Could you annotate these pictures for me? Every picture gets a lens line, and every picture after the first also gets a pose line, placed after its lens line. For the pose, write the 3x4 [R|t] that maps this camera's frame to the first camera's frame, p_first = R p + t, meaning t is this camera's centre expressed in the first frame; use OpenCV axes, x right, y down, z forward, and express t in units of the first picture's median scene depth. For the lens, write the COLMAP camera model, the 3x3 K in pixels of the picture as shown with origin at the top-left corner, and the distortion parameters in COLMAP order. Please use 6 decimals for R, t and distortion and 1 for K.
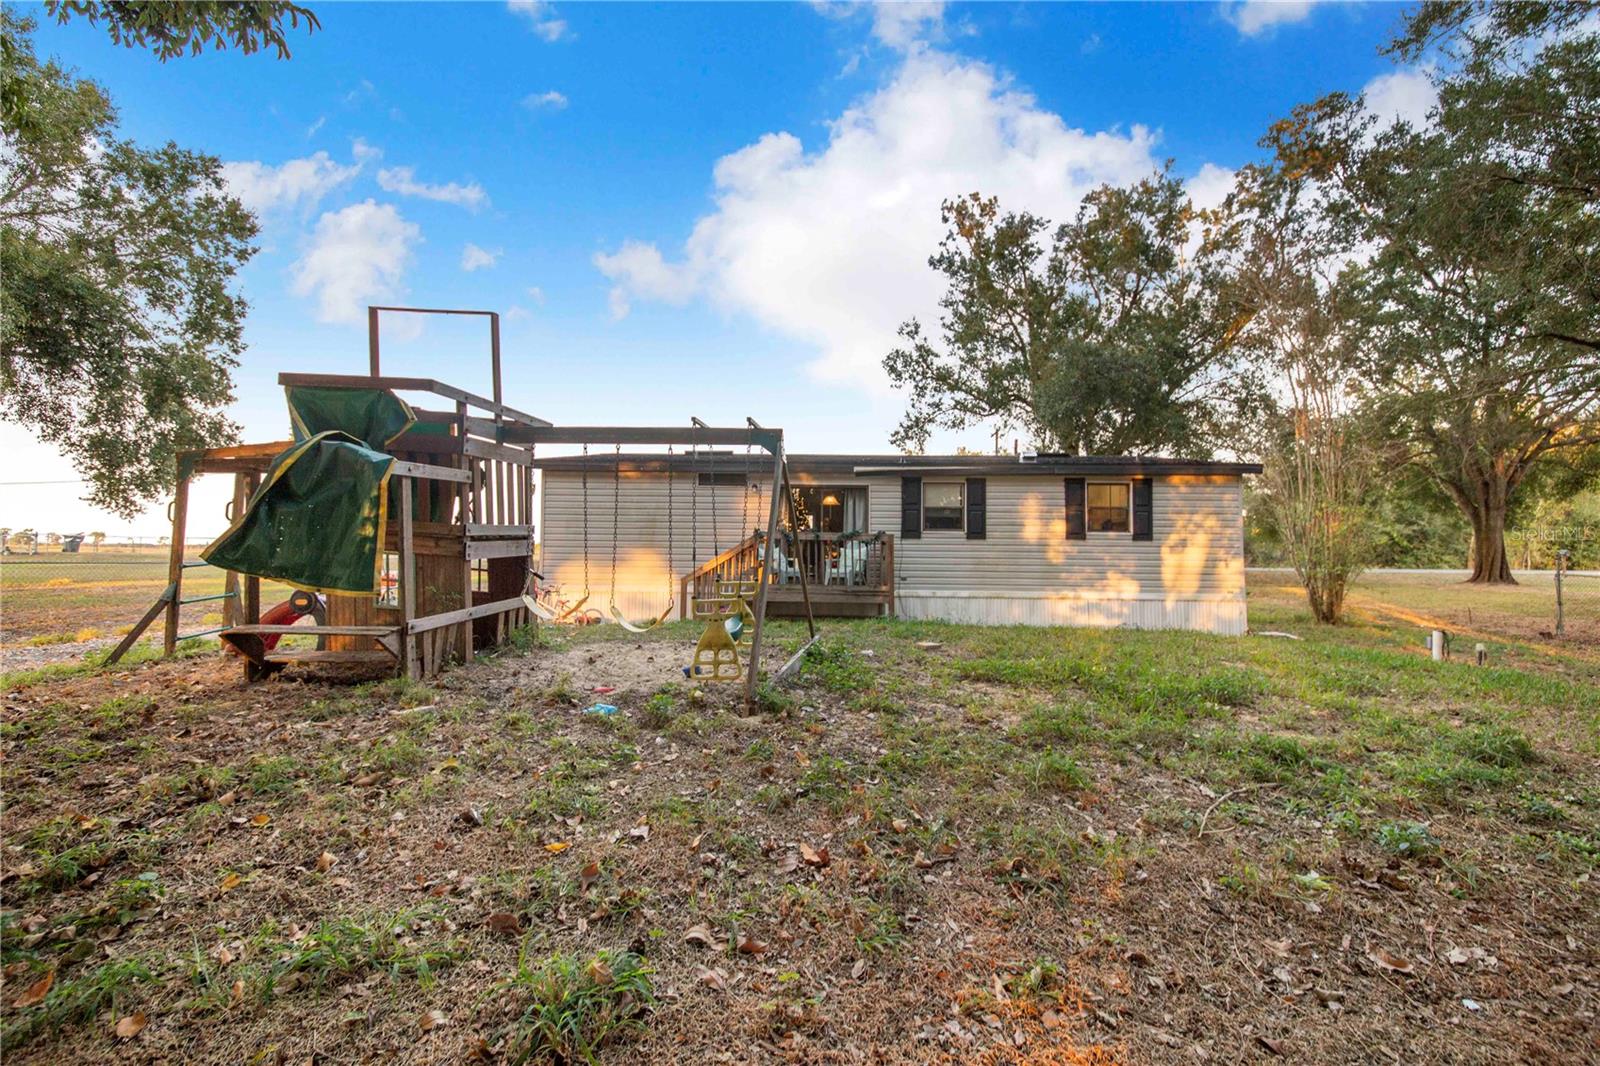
lens RADIAL K [[639.2, 0, 795.0], [0, 639.2, 531.7], [0, 0, 1]] dist [0.013484, -0.000027]
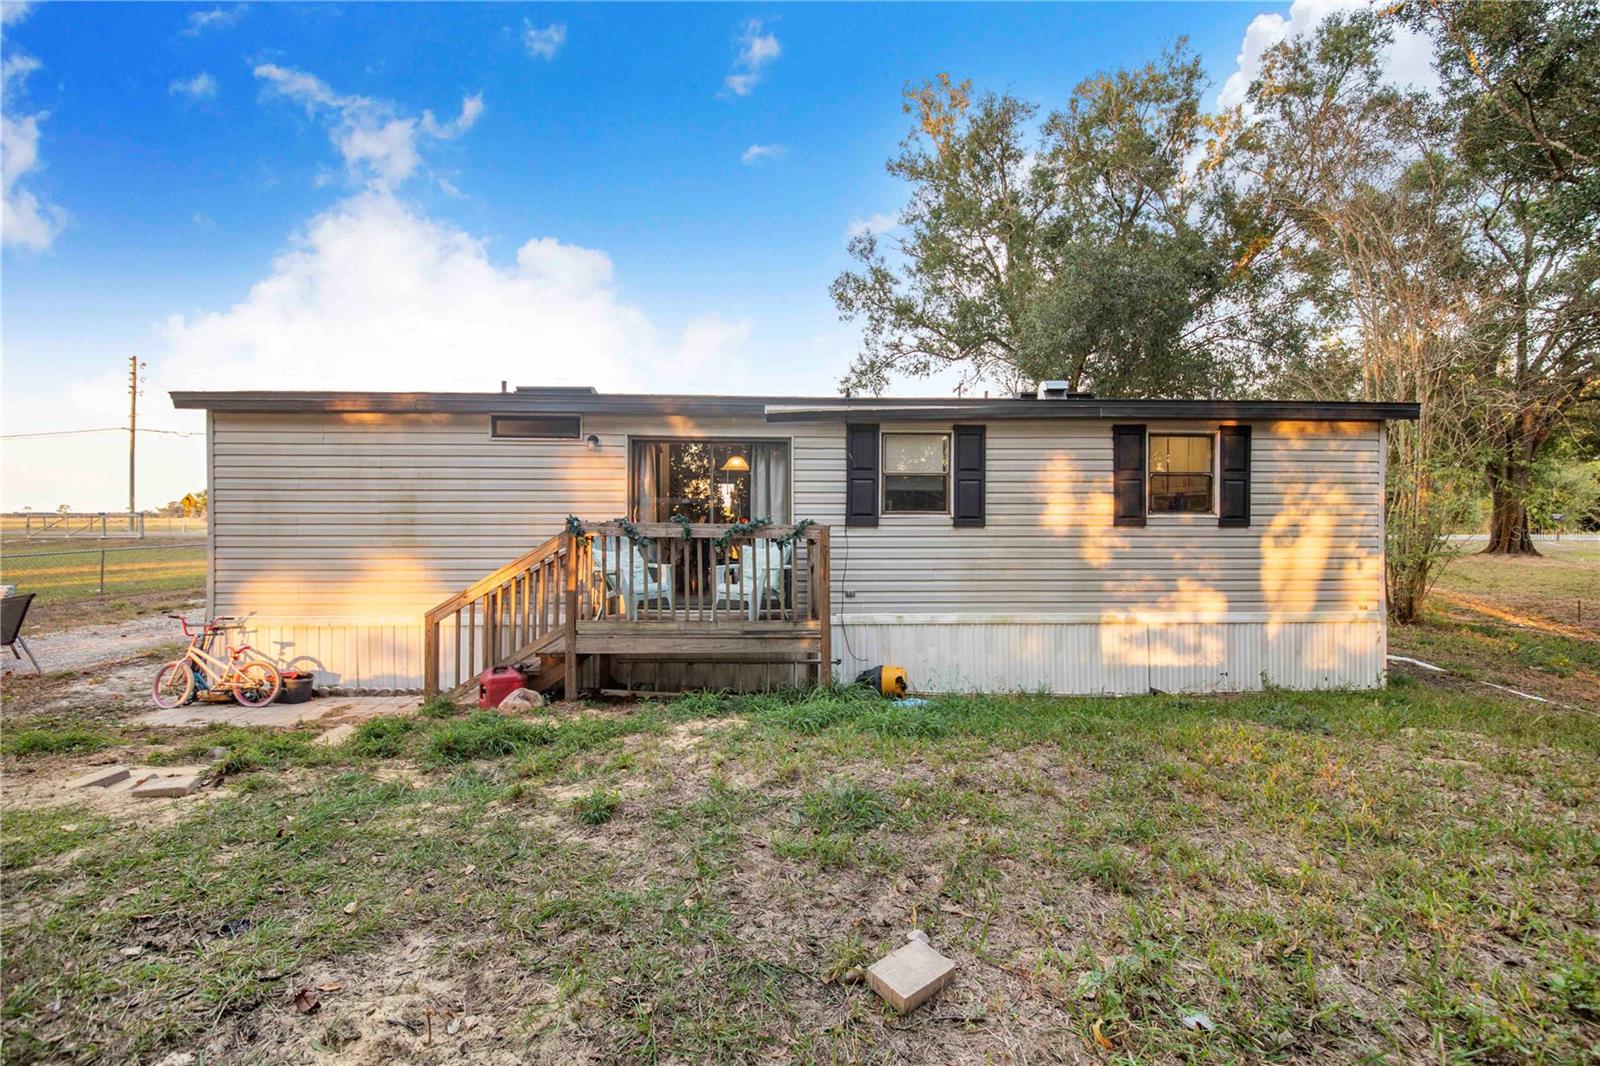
lens RADIAL K [[639.2, 0, 796.9], [0, 639.2, 528.3], [0, 0, 1]] dist [0.013484, -0.000027]
pose [[0.997414, -0.009945, 0.071173, 0.073079], [0.006238, 0.998621, 0.052123, -0.018408], [-0.071593, -0.051544, 0.996101, 0.382662]]
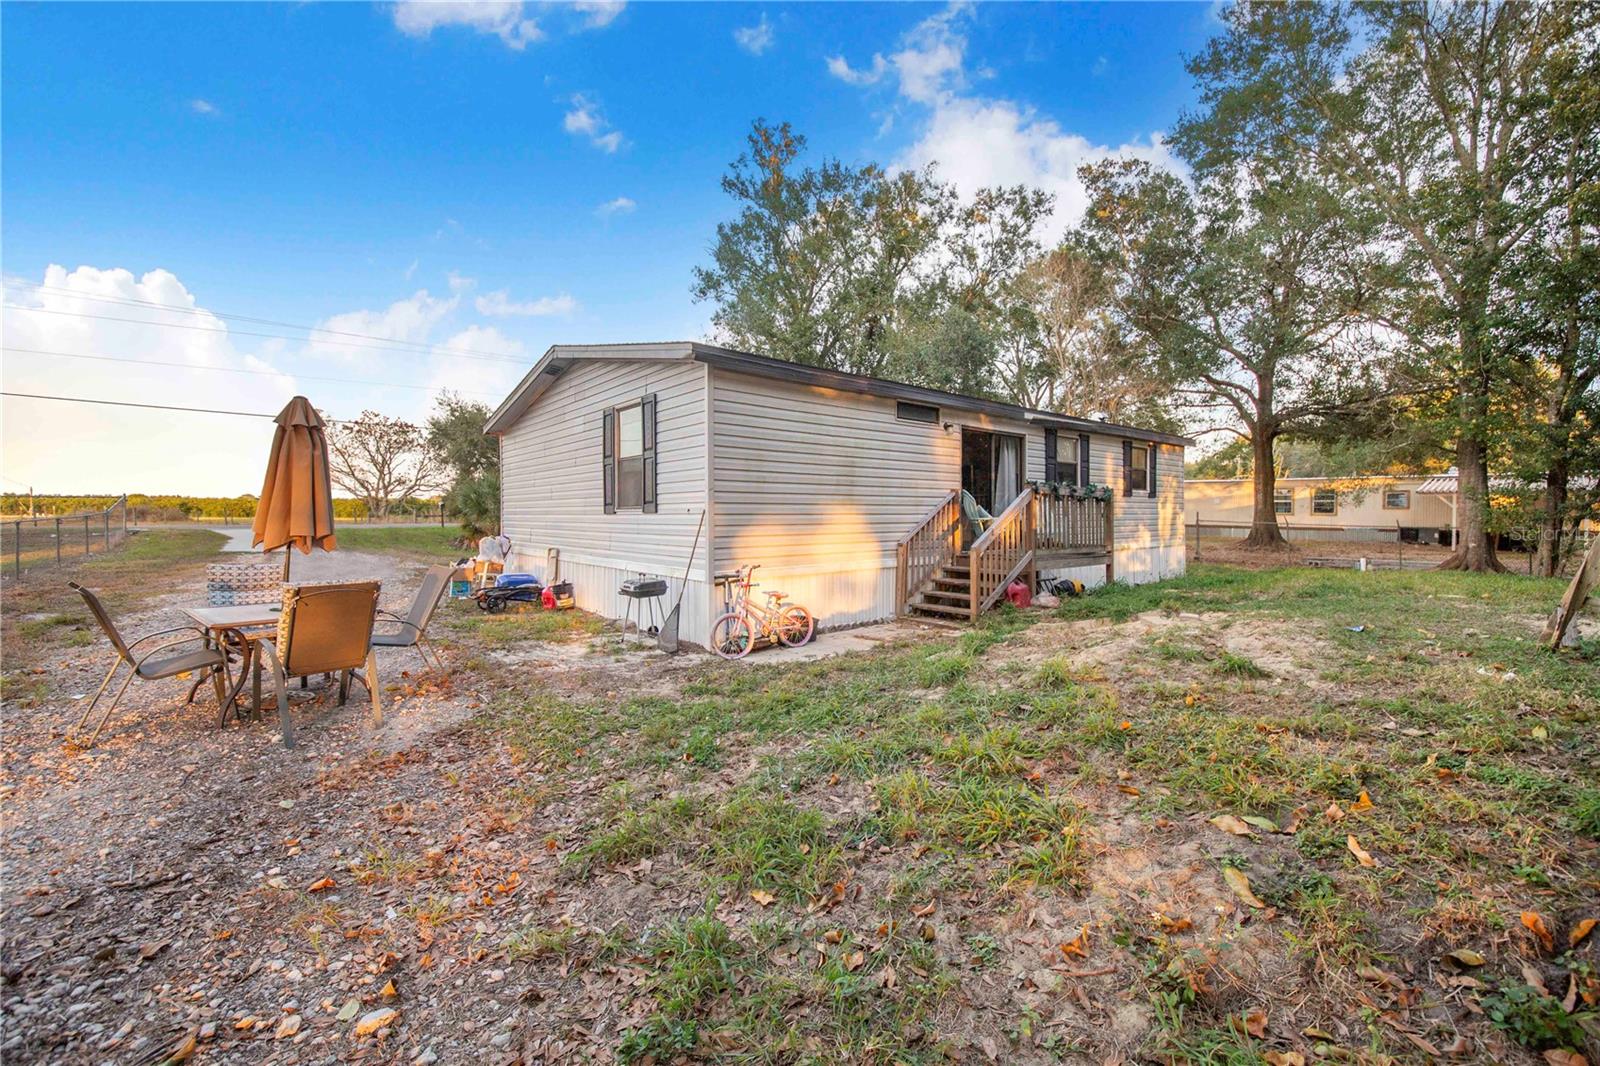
lens RADIAL K [[639.2, 0, 802.8], [0, 639.2, 519.6], [0, 0, 1]] dist [0.013484, -0.000027]
pose [[0.753927, -0.017949, 0.656713, -0.665004], [-0.021143, 0.998446, 0.051562, 0.005894], [-0.656617, -0.052759, 0.752376, 0.491335]]
